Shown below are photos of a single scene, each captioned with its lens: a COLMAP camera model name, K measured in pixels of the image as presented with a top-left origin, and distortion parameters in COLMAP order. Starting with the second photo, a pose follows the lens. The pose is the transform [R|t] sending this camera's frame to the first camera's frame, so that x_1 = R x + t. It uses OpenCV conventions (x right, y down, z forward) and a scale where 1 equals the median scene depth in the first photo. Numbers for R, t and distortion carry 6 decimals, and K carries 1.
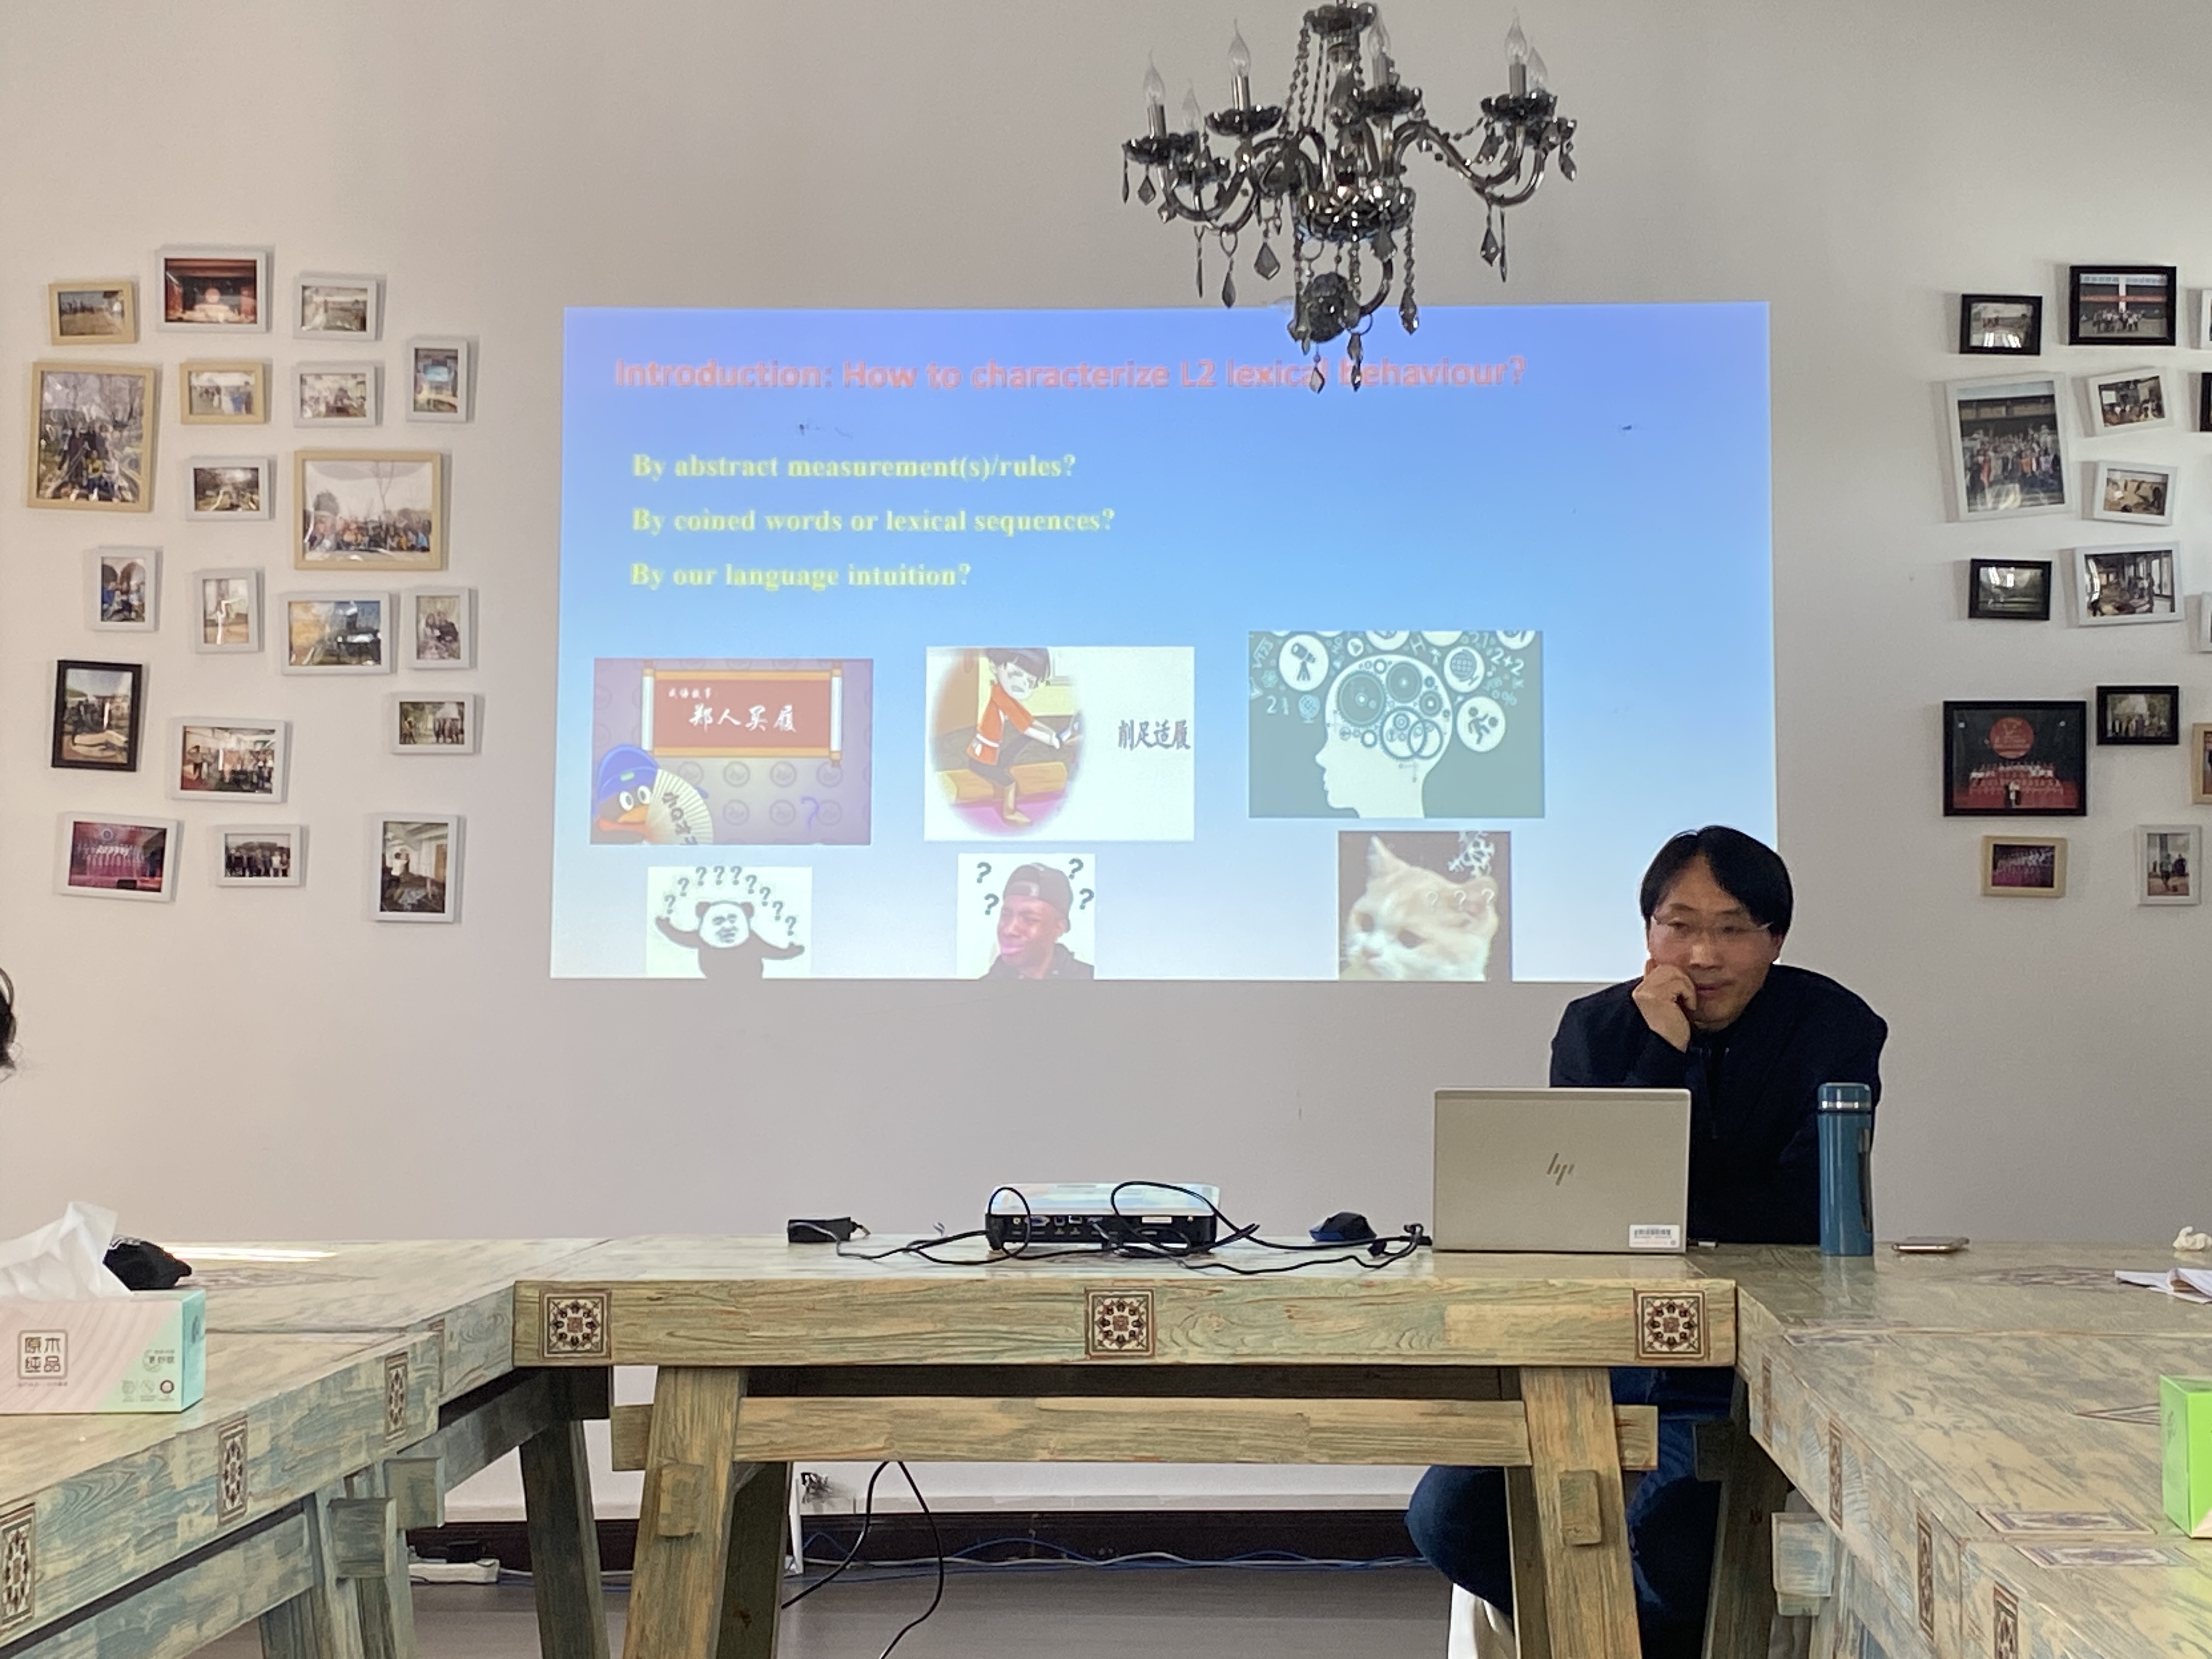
lens RADIAL K [[4019.3, 0, 1106.0], [0, 4019.3, 829.5], [0, 0, 1]] dist [0.156751, -0.218466]
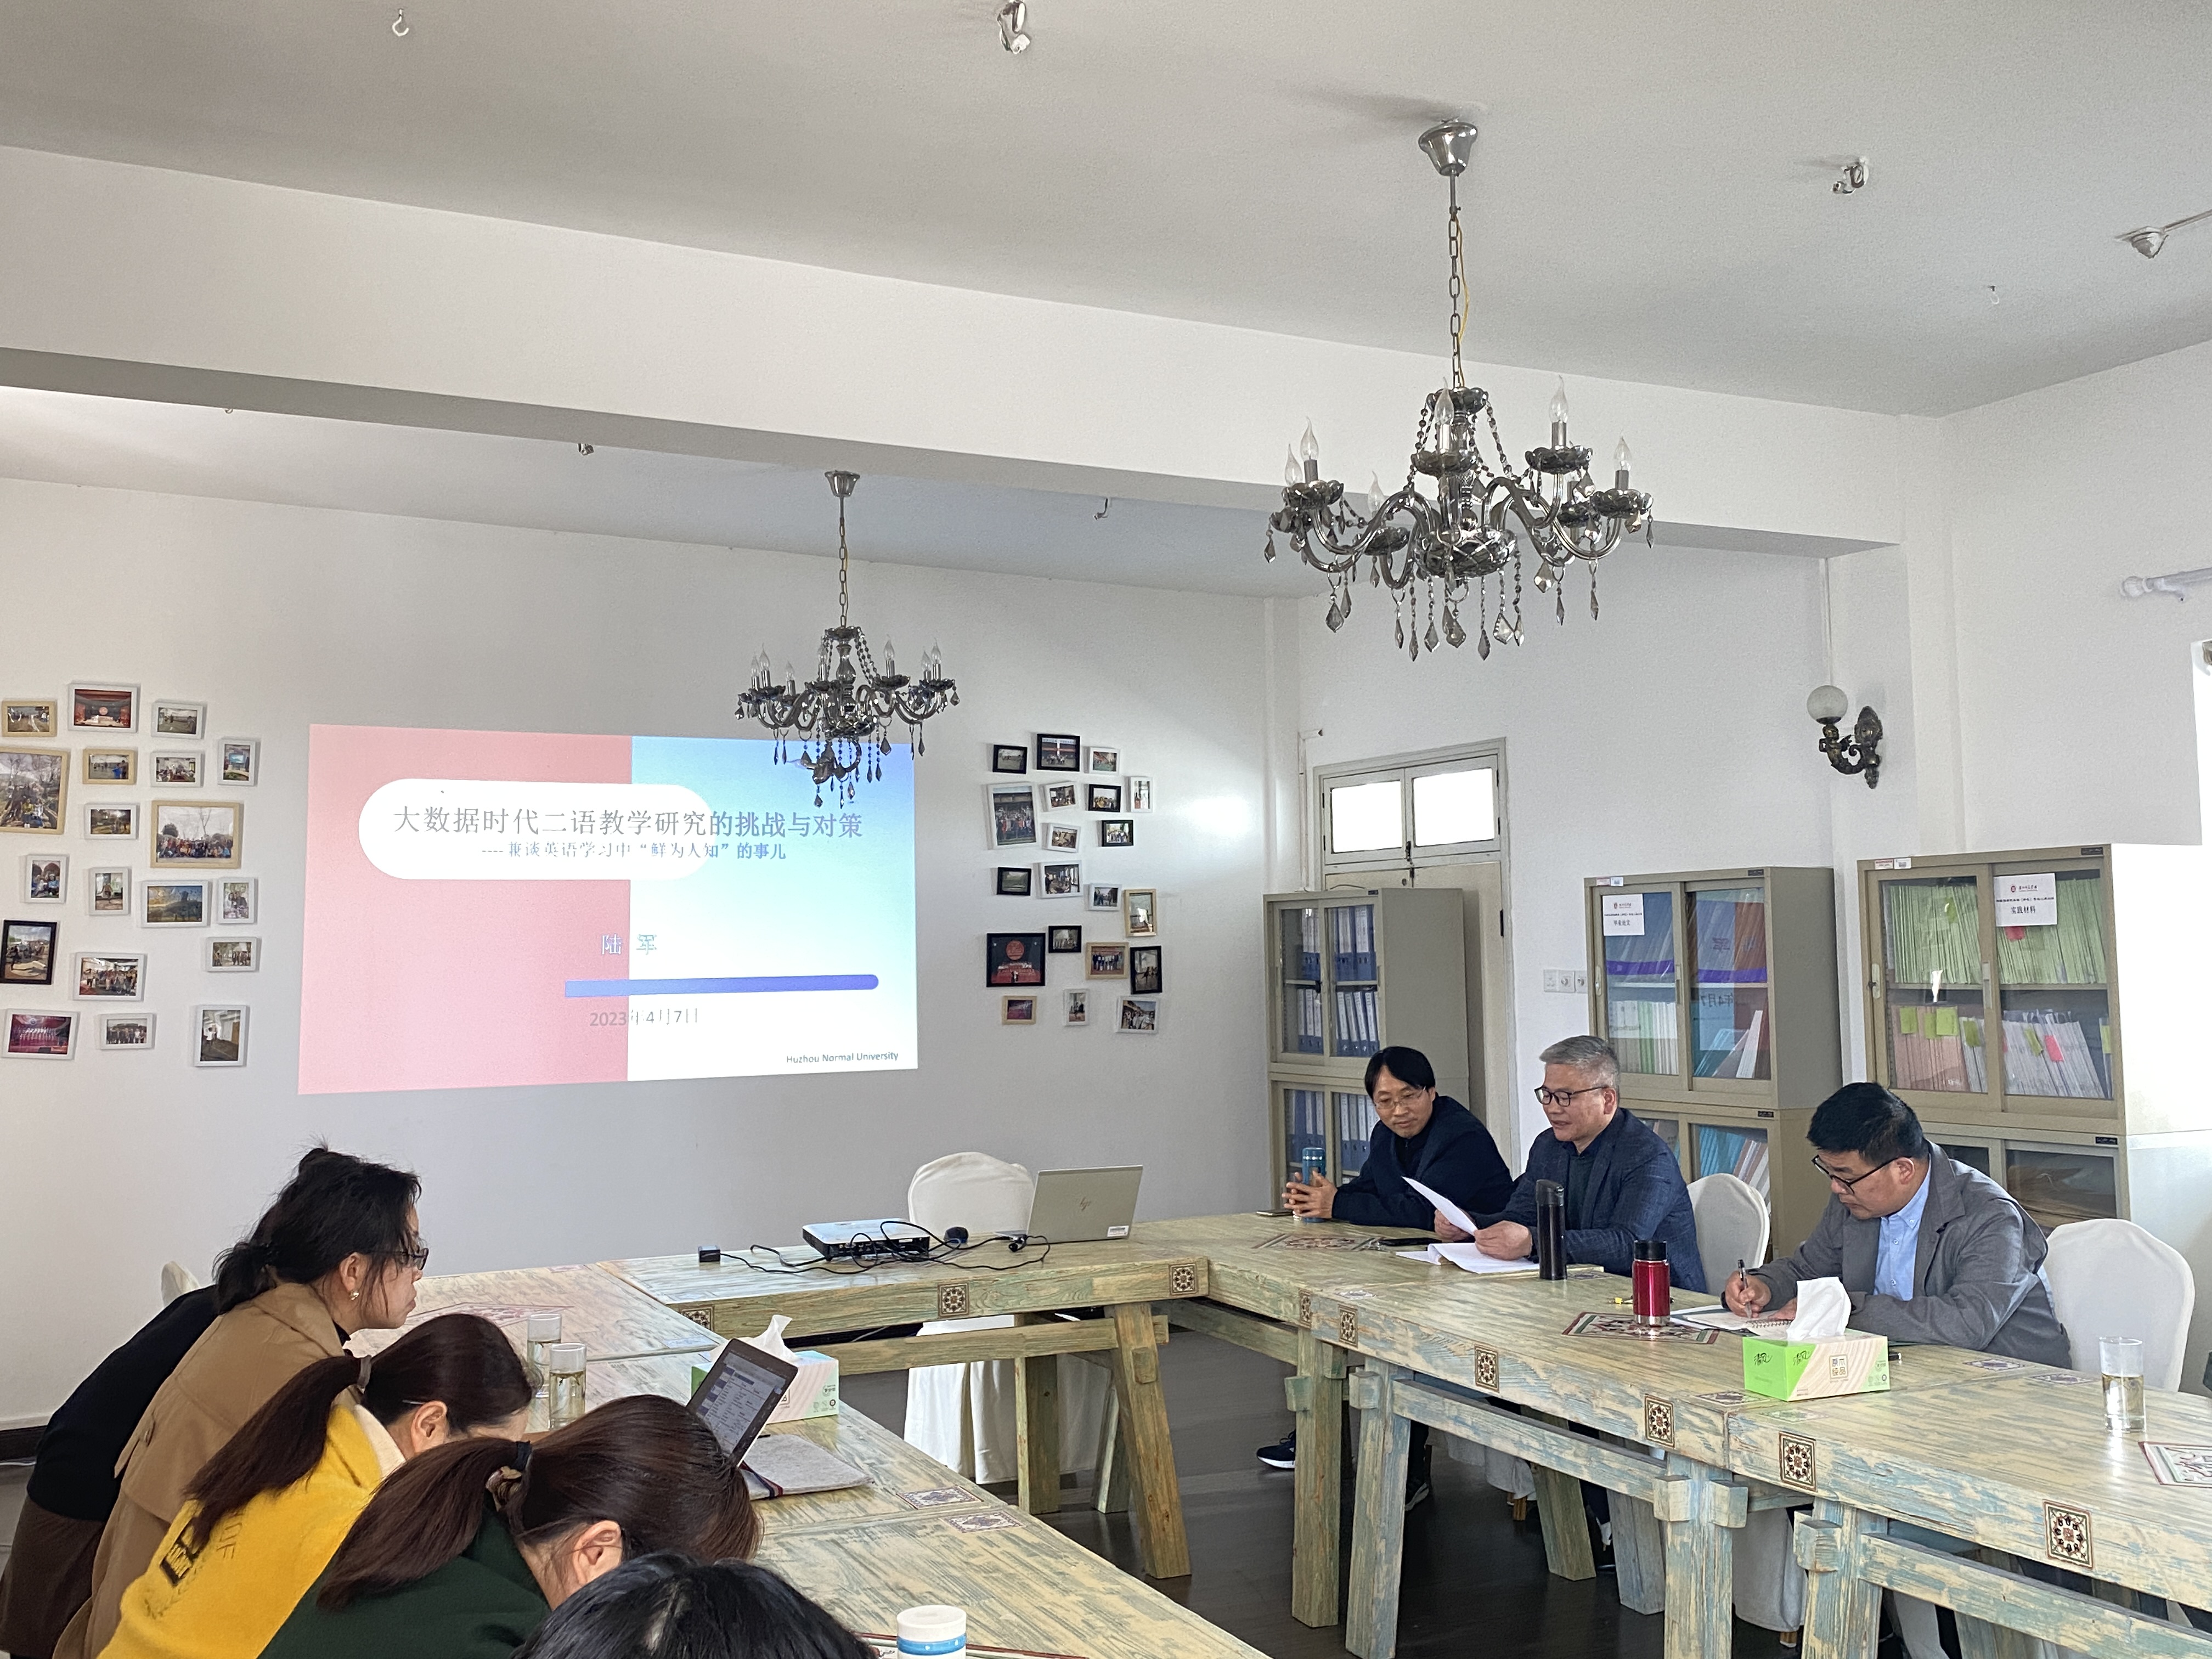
lens RADIAL K [[2116.6, 0, 1106.0], [0, 2116.6, 829.5], [0, 0, 1]] dist [0.139314, -0.309778]
pose [[0.880616, 0.018260, 0.473480, -0.276411], [-0.005411, 0.999580, -0.028485, -0.056270], [-0.473801, 0.022522, 0.880344, -0.021242]]
